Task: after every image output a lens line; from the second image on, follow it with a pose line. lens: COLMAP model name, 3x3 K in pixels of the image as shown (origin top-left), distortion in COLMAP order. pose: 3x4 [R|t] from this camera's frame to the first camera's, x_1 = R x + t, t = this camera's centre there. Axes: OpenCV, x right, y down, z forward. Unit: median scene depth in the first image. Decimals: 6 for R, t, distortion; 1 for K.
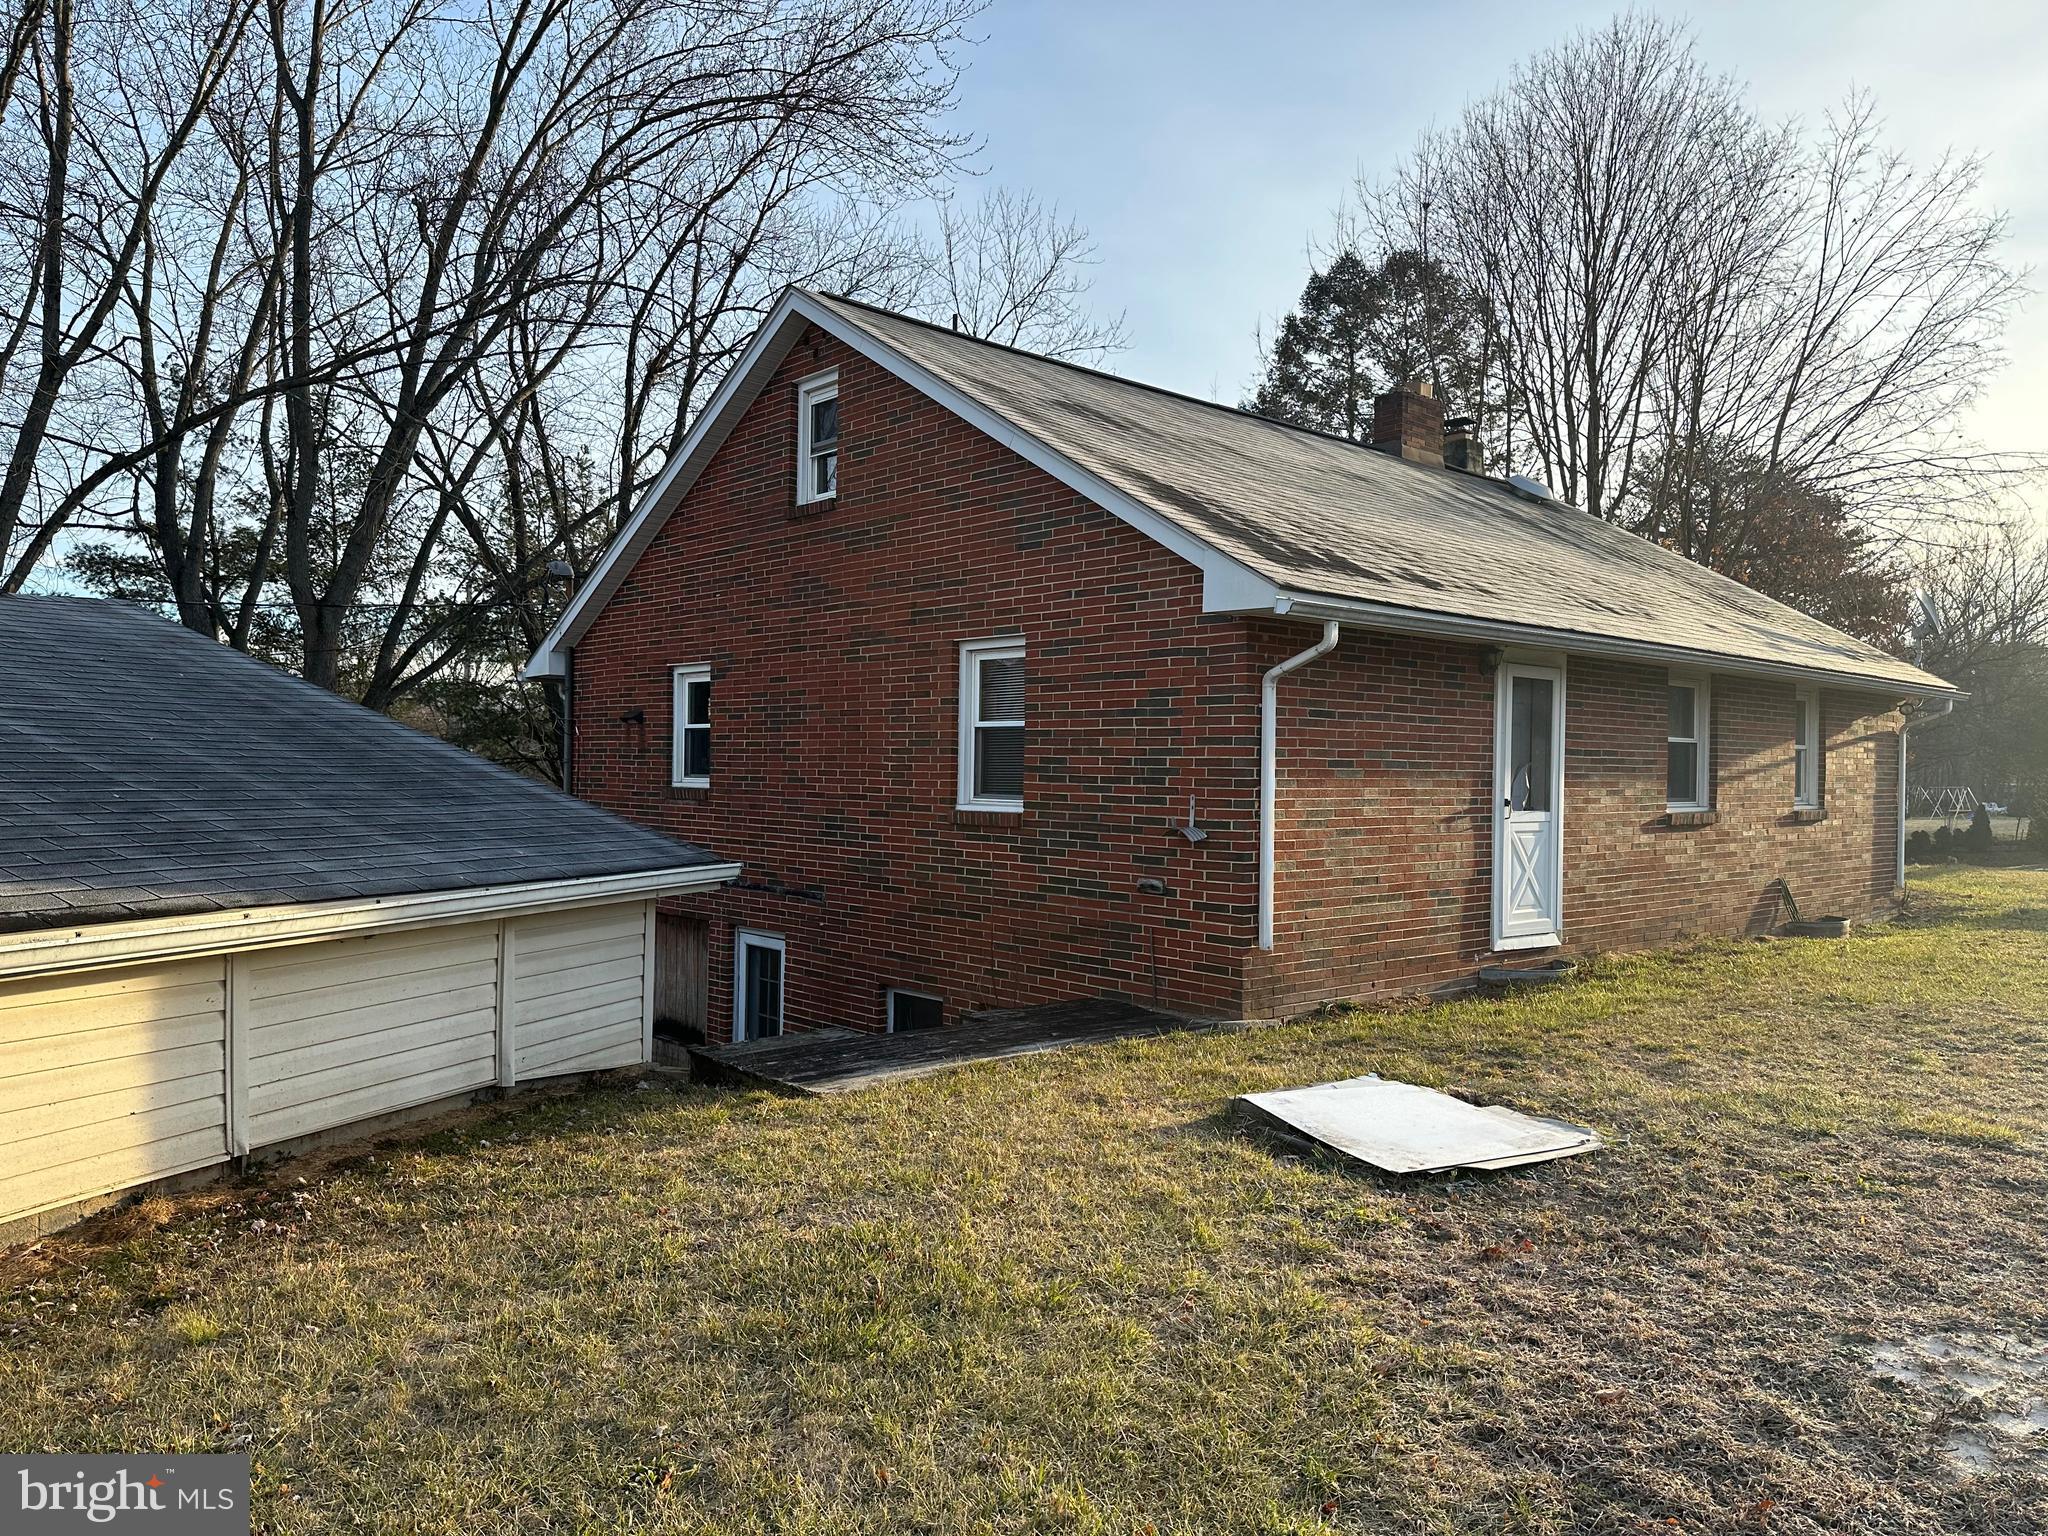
lens RADIAL K [[1438.3, 0, 1024.0], [0, 1438.3, 768.0], [0, 0, 1]] dist [0.083498, -0.120706]
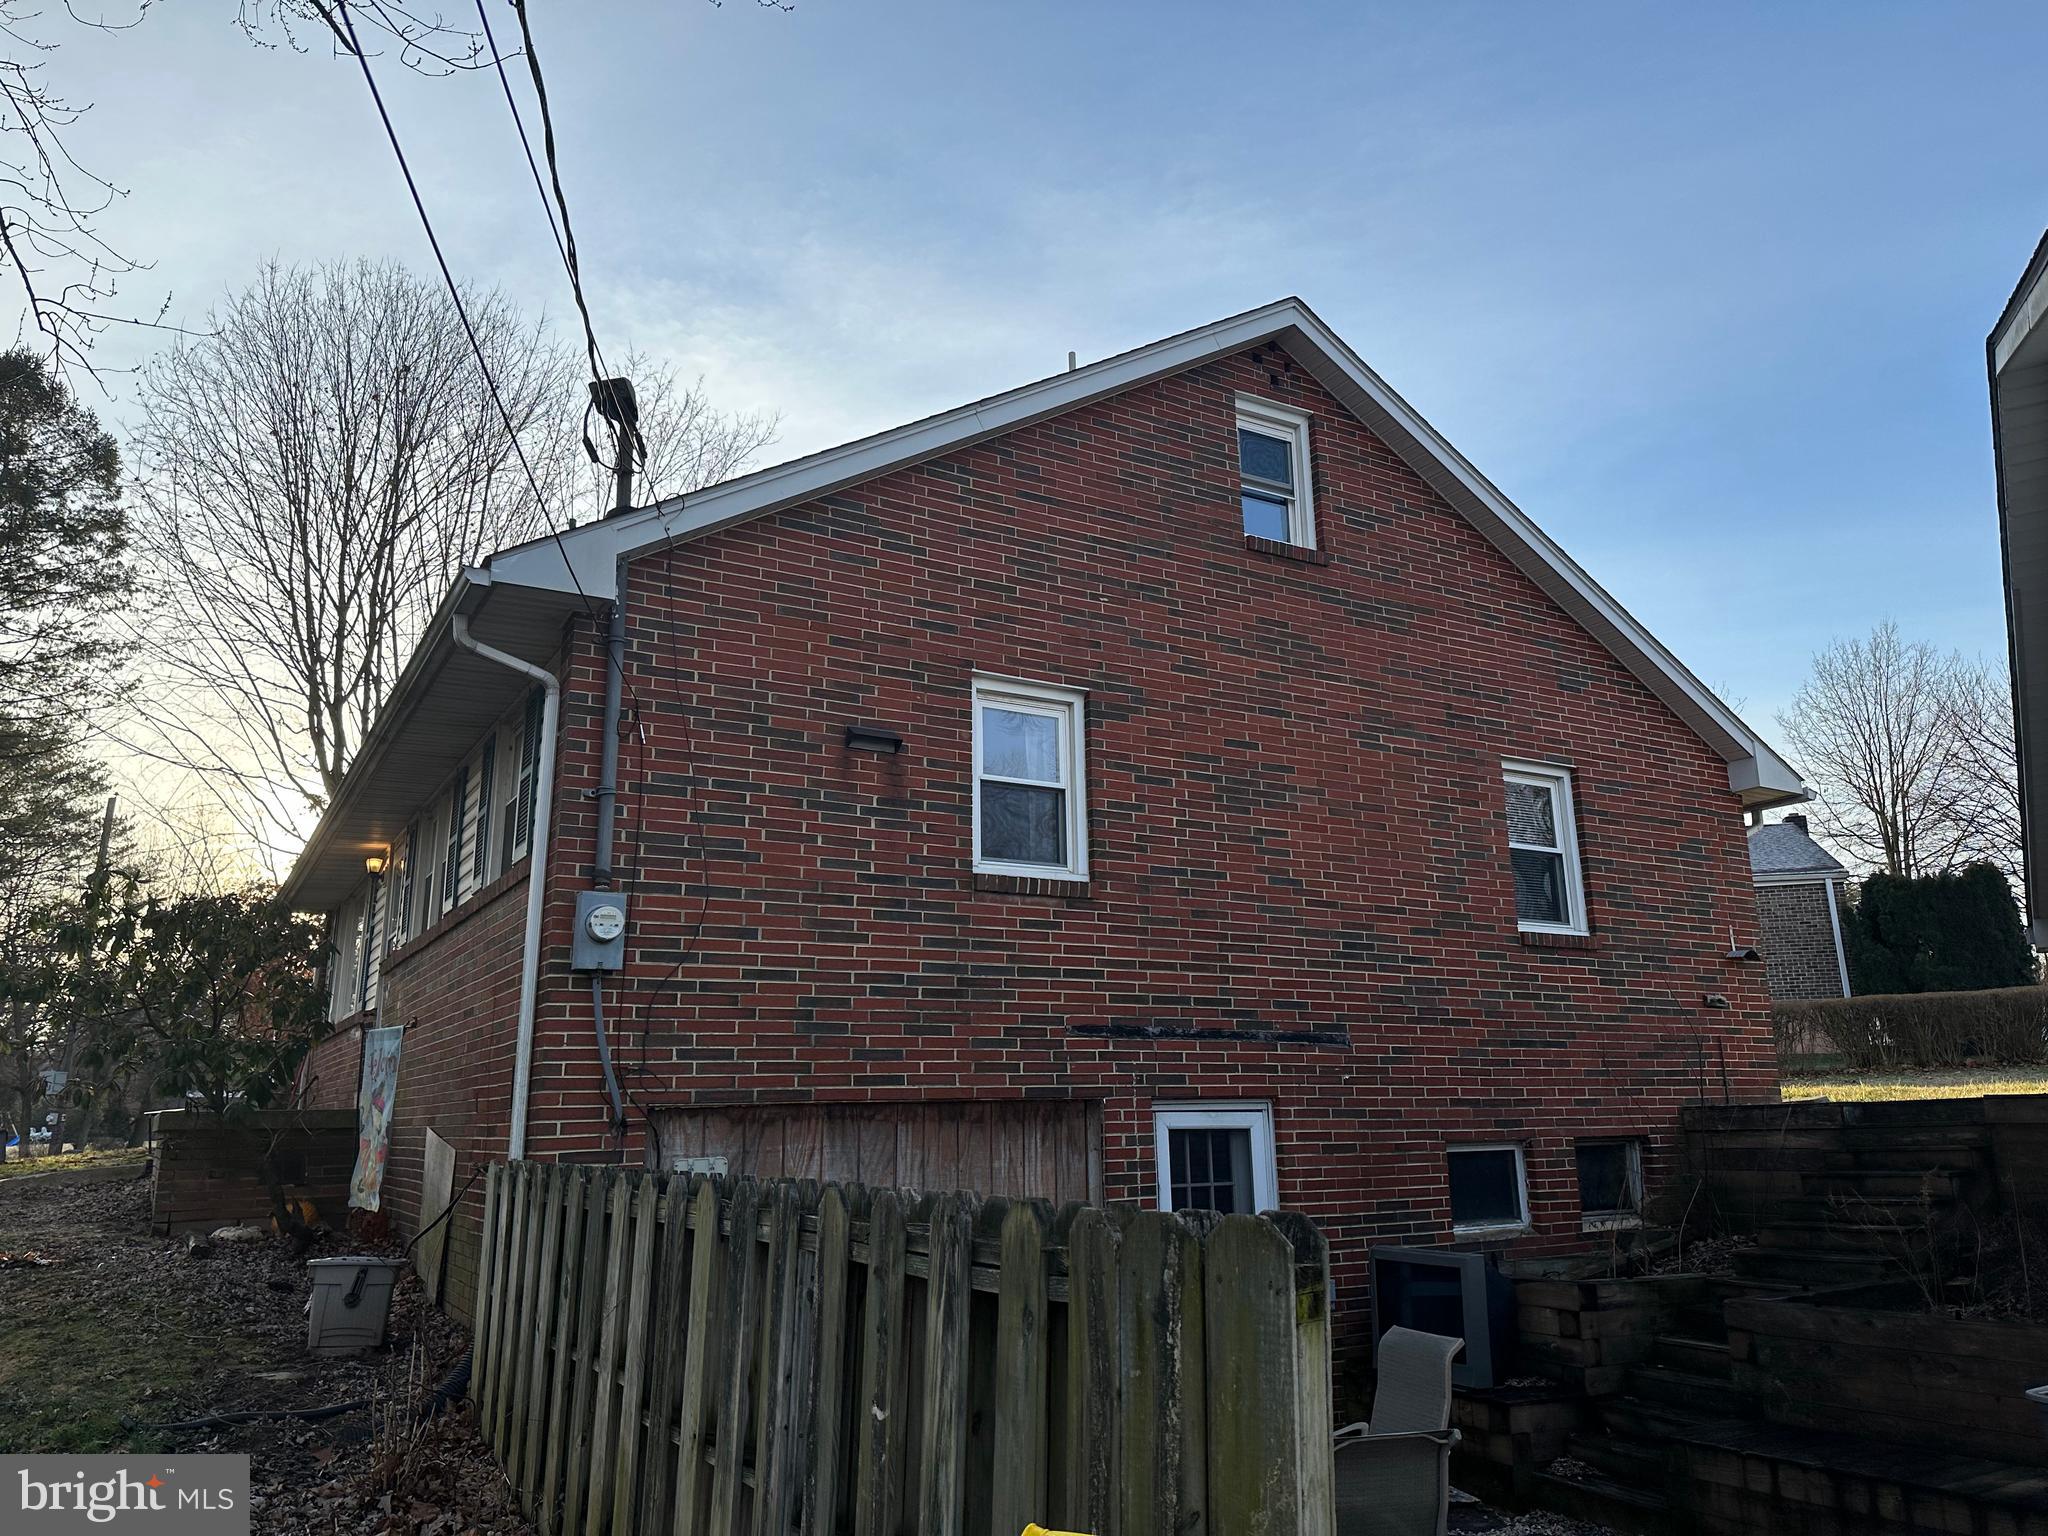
lens RADIAL K [[1450.7, 0, 984.4], [0, 1450.7, 741.4], [0, 0, 1]] dist [0.048259, -0.058907]
pose [[0.211713, 0.243286, 0.946567, -0.906878], [0.022458, 0.967055, -0.253575, 0.123349], [-0.977074, 0.074943, 0.199274, 0.986291]]
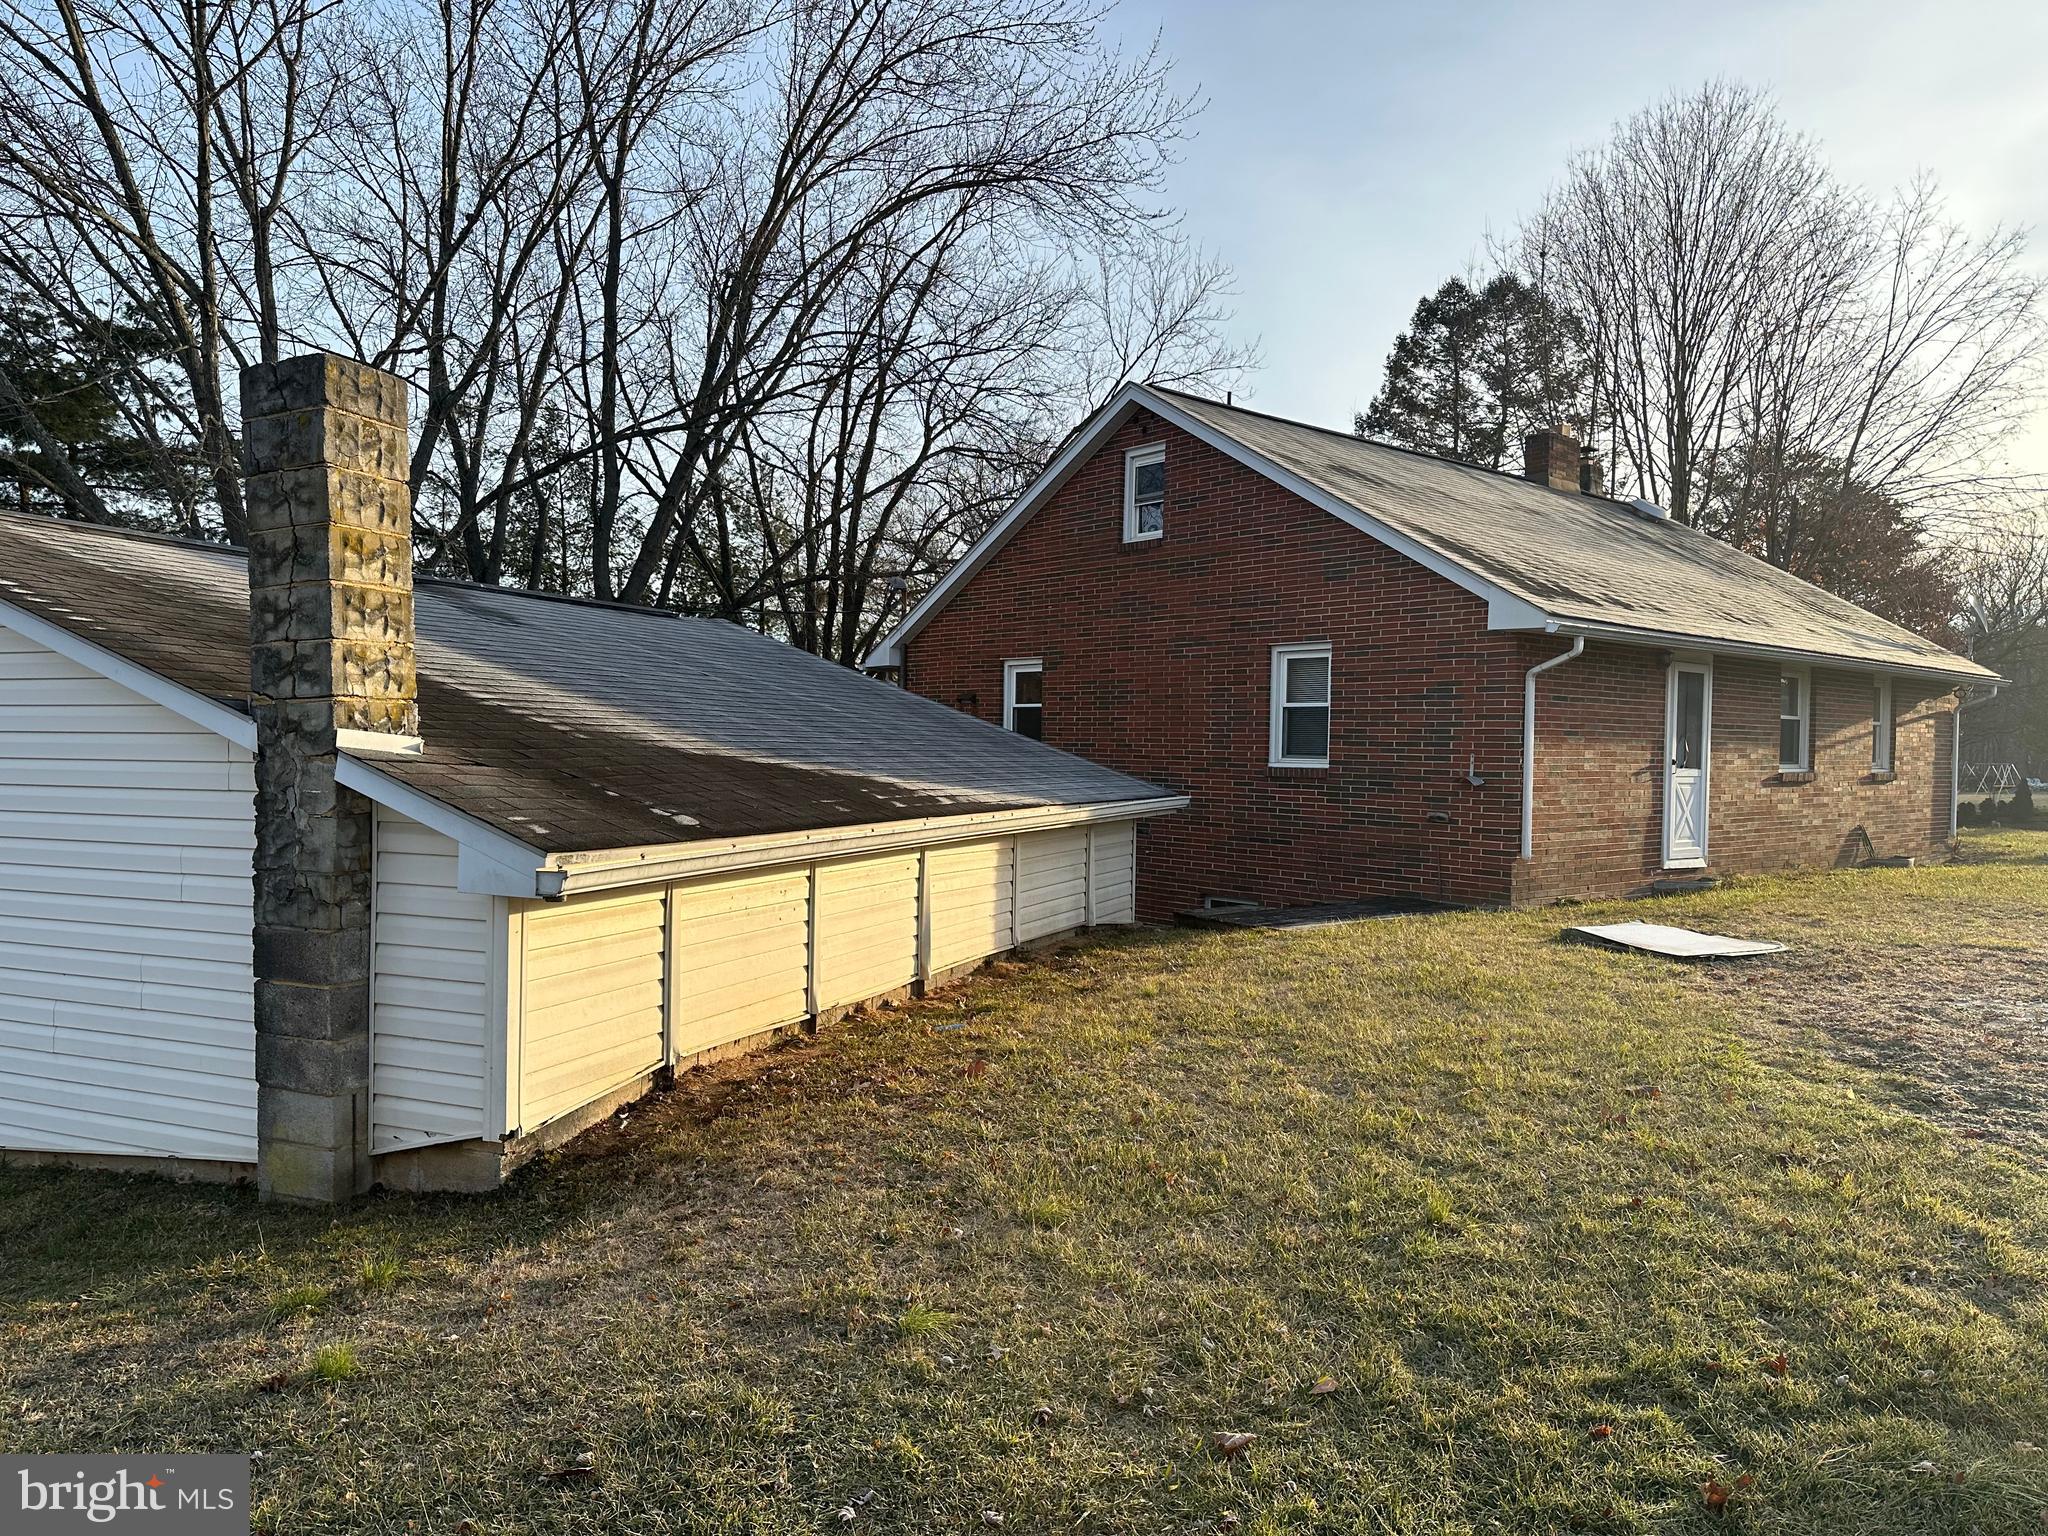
lens RADIAL K [[1459.7, 0, 1024.0], [0, 1459.7, 768.0], [0, 0, 1]] dist [0.063247, -0.094073]
pose [[0.999856, 0.003100, -0.016680, -0.225028], [-0.002843, 0.999878, 0.015366, 0.008114], [0.016726, -0.015316, 0.999743, -0.356055]]
